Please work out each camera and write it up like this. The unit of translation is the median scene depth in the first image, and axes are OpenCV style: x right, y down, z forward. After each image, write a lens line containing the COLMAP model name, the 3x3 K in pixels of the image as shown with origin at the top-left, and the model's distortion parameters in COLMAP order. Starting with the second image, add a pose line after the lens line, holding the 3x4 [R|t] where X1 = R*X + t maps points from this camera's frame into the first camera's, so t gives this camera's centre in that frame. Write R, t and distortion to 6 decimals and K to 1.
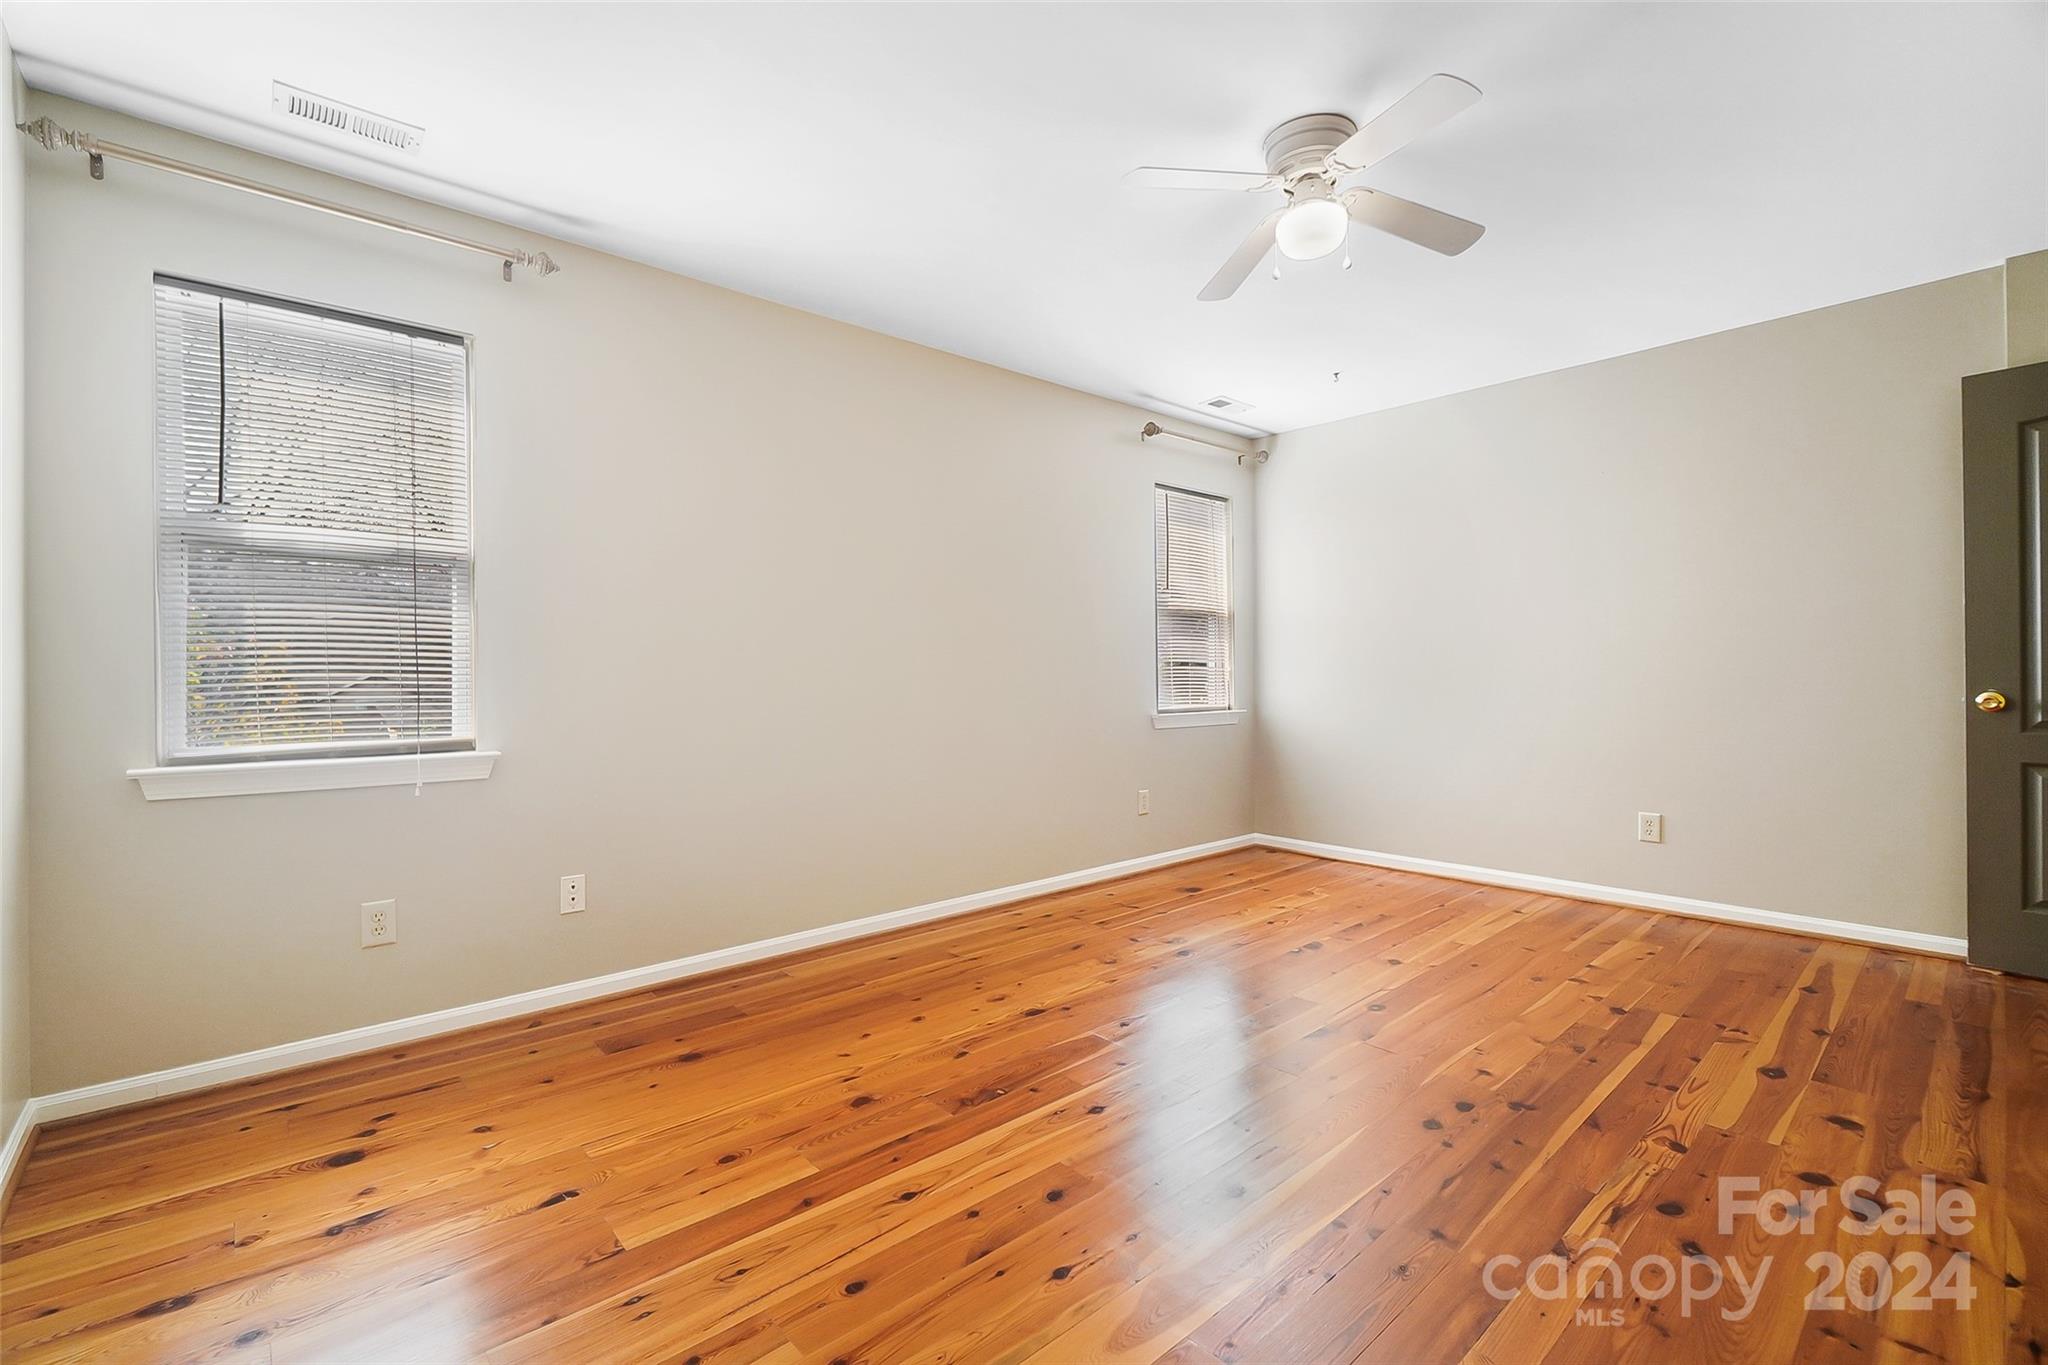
lens RADIAL K [[896.5, 0, 1011.5], [0, 896.5, 670.2], [0, 0, 1]] dist [-0.002624, 0.000497]
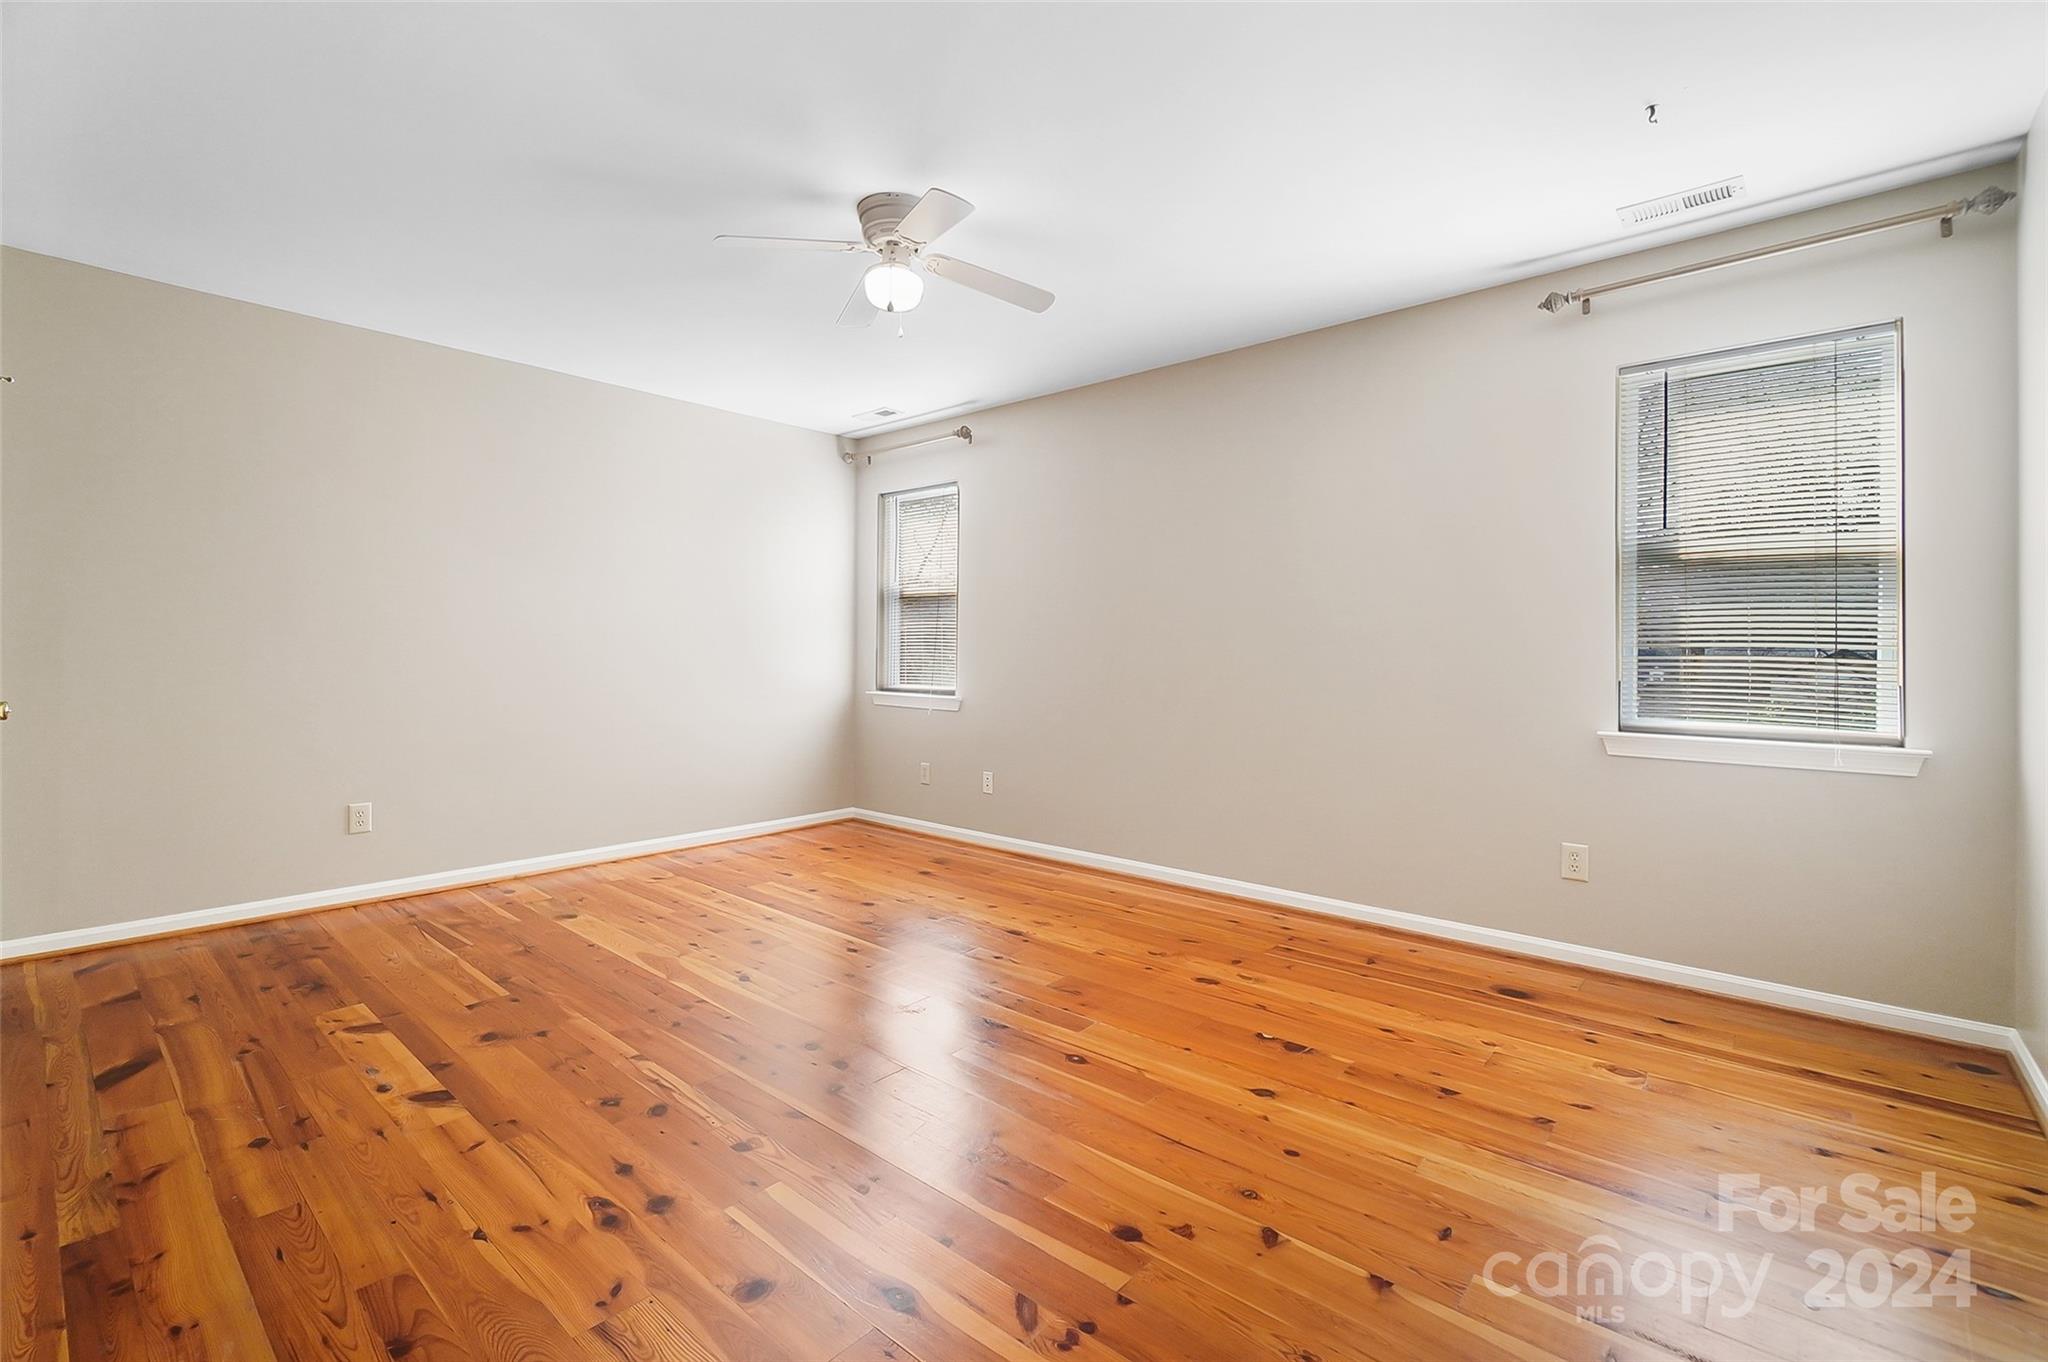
lens RADIAL K [[896.5, 0, 1004.3], [0, 896.5, 654.8], [0, 0, 1]] dist [-0.002624, 0.000497]
pose [[0.115562, 0.013418, -0.993210, 1.264018], [-0.002422, 0.999910, 0.013227, -0.024140], [0.993297, 0.000877, 0.115584, 0.839272]]
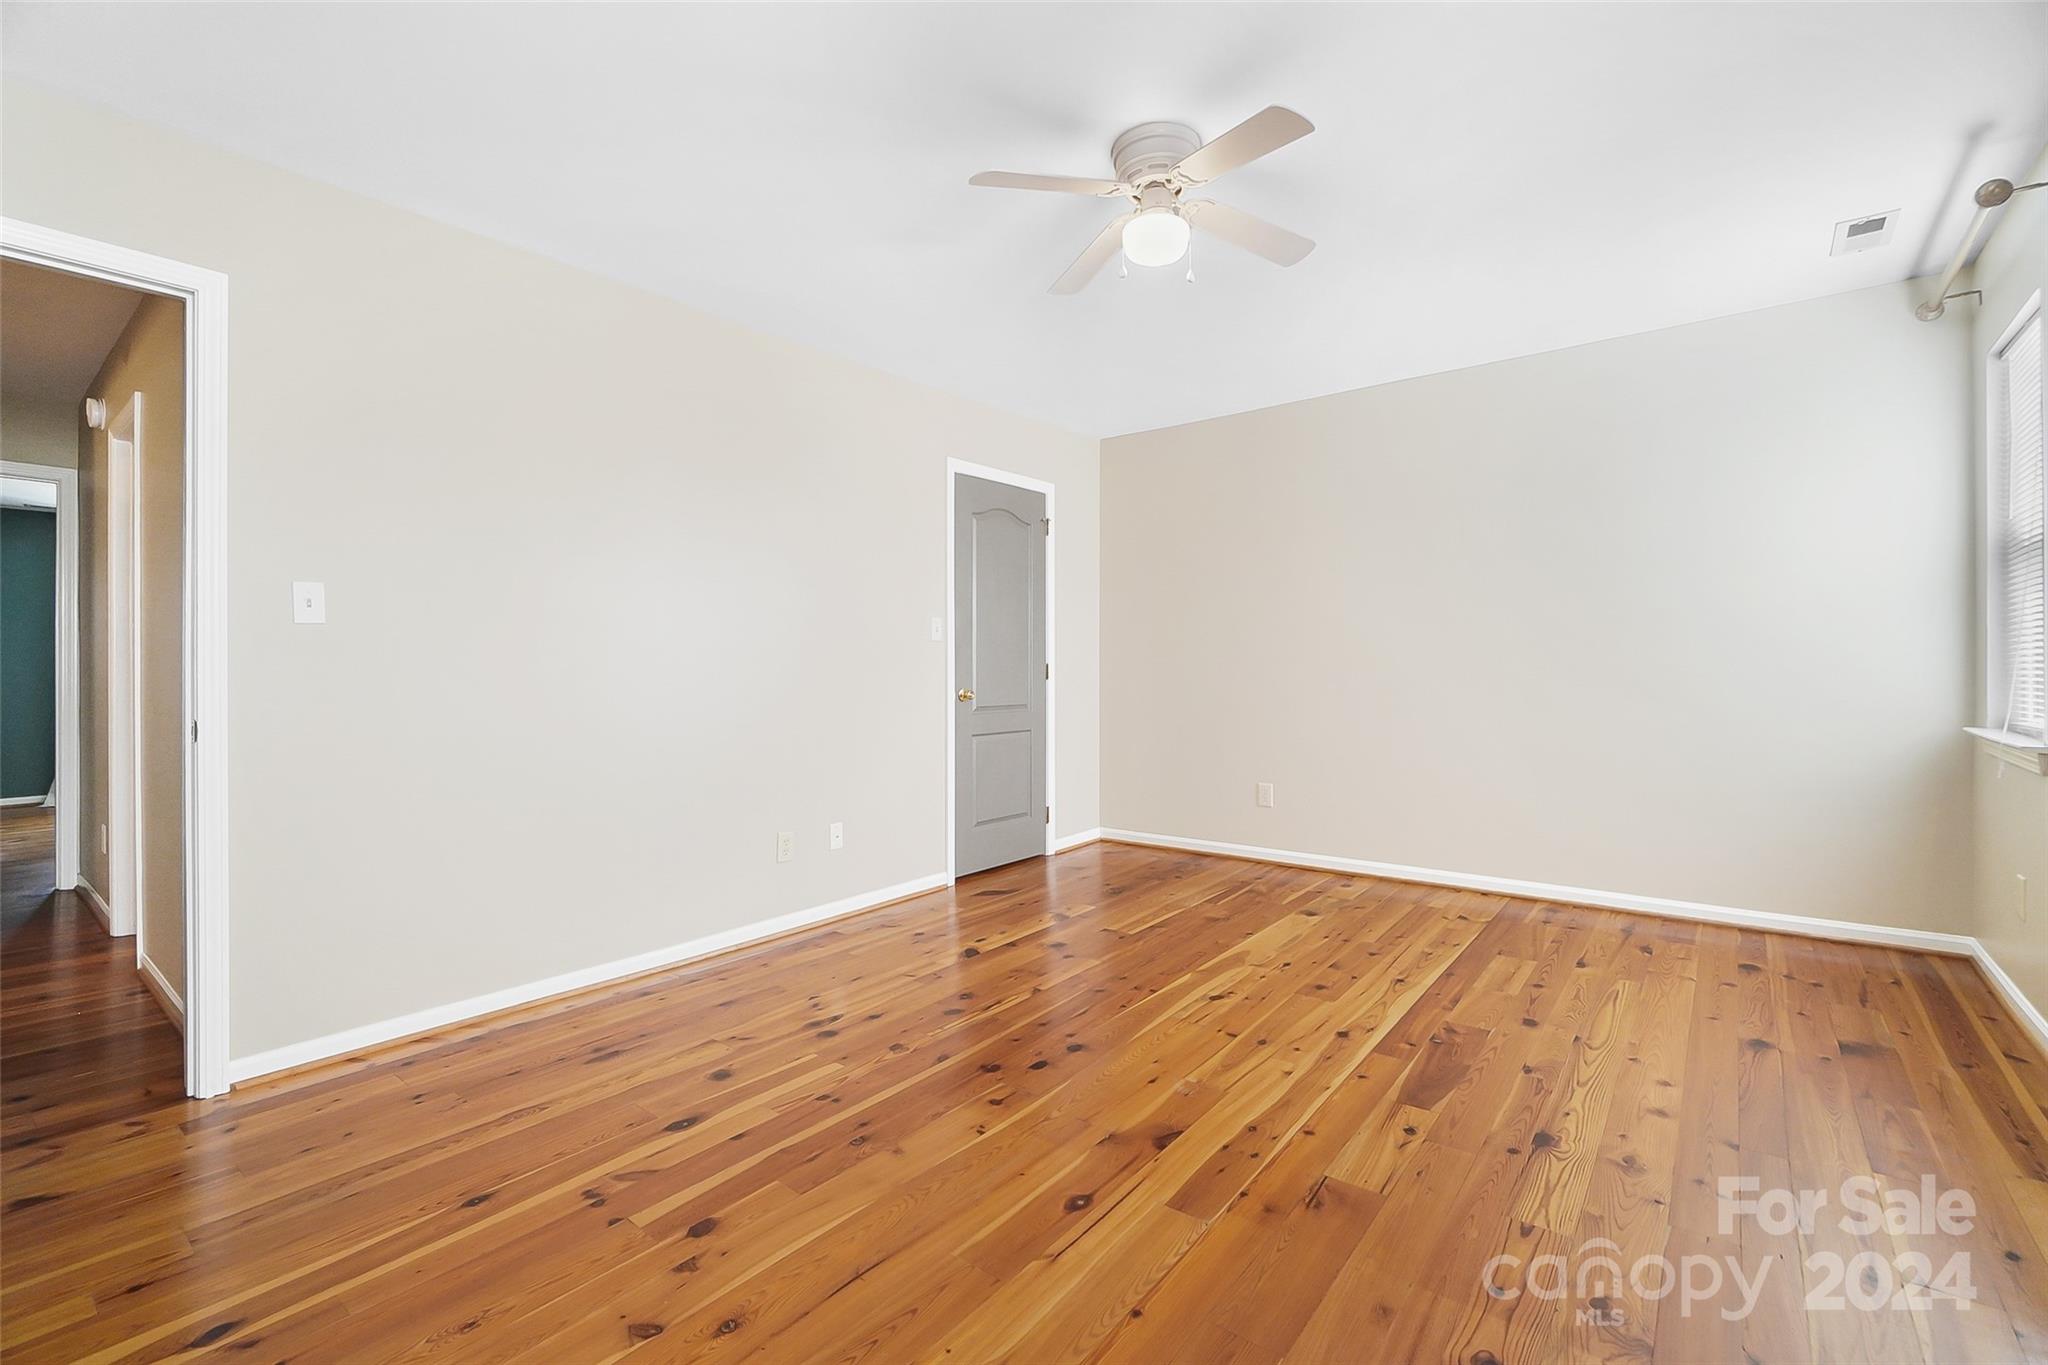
lens RADIAL K [[896.5, 0, 1020.0], [0, 896.5, 675.4], [0, 0, 1]] dist [-0.002624, 0.000497]
pose [[-0.985007, 0.015831, -0.171784, 0.558220], [0.014999, 0.999869, 0.006138, -0.002316], [0.171858, 0.003469, -0.985116, 1.635127]]
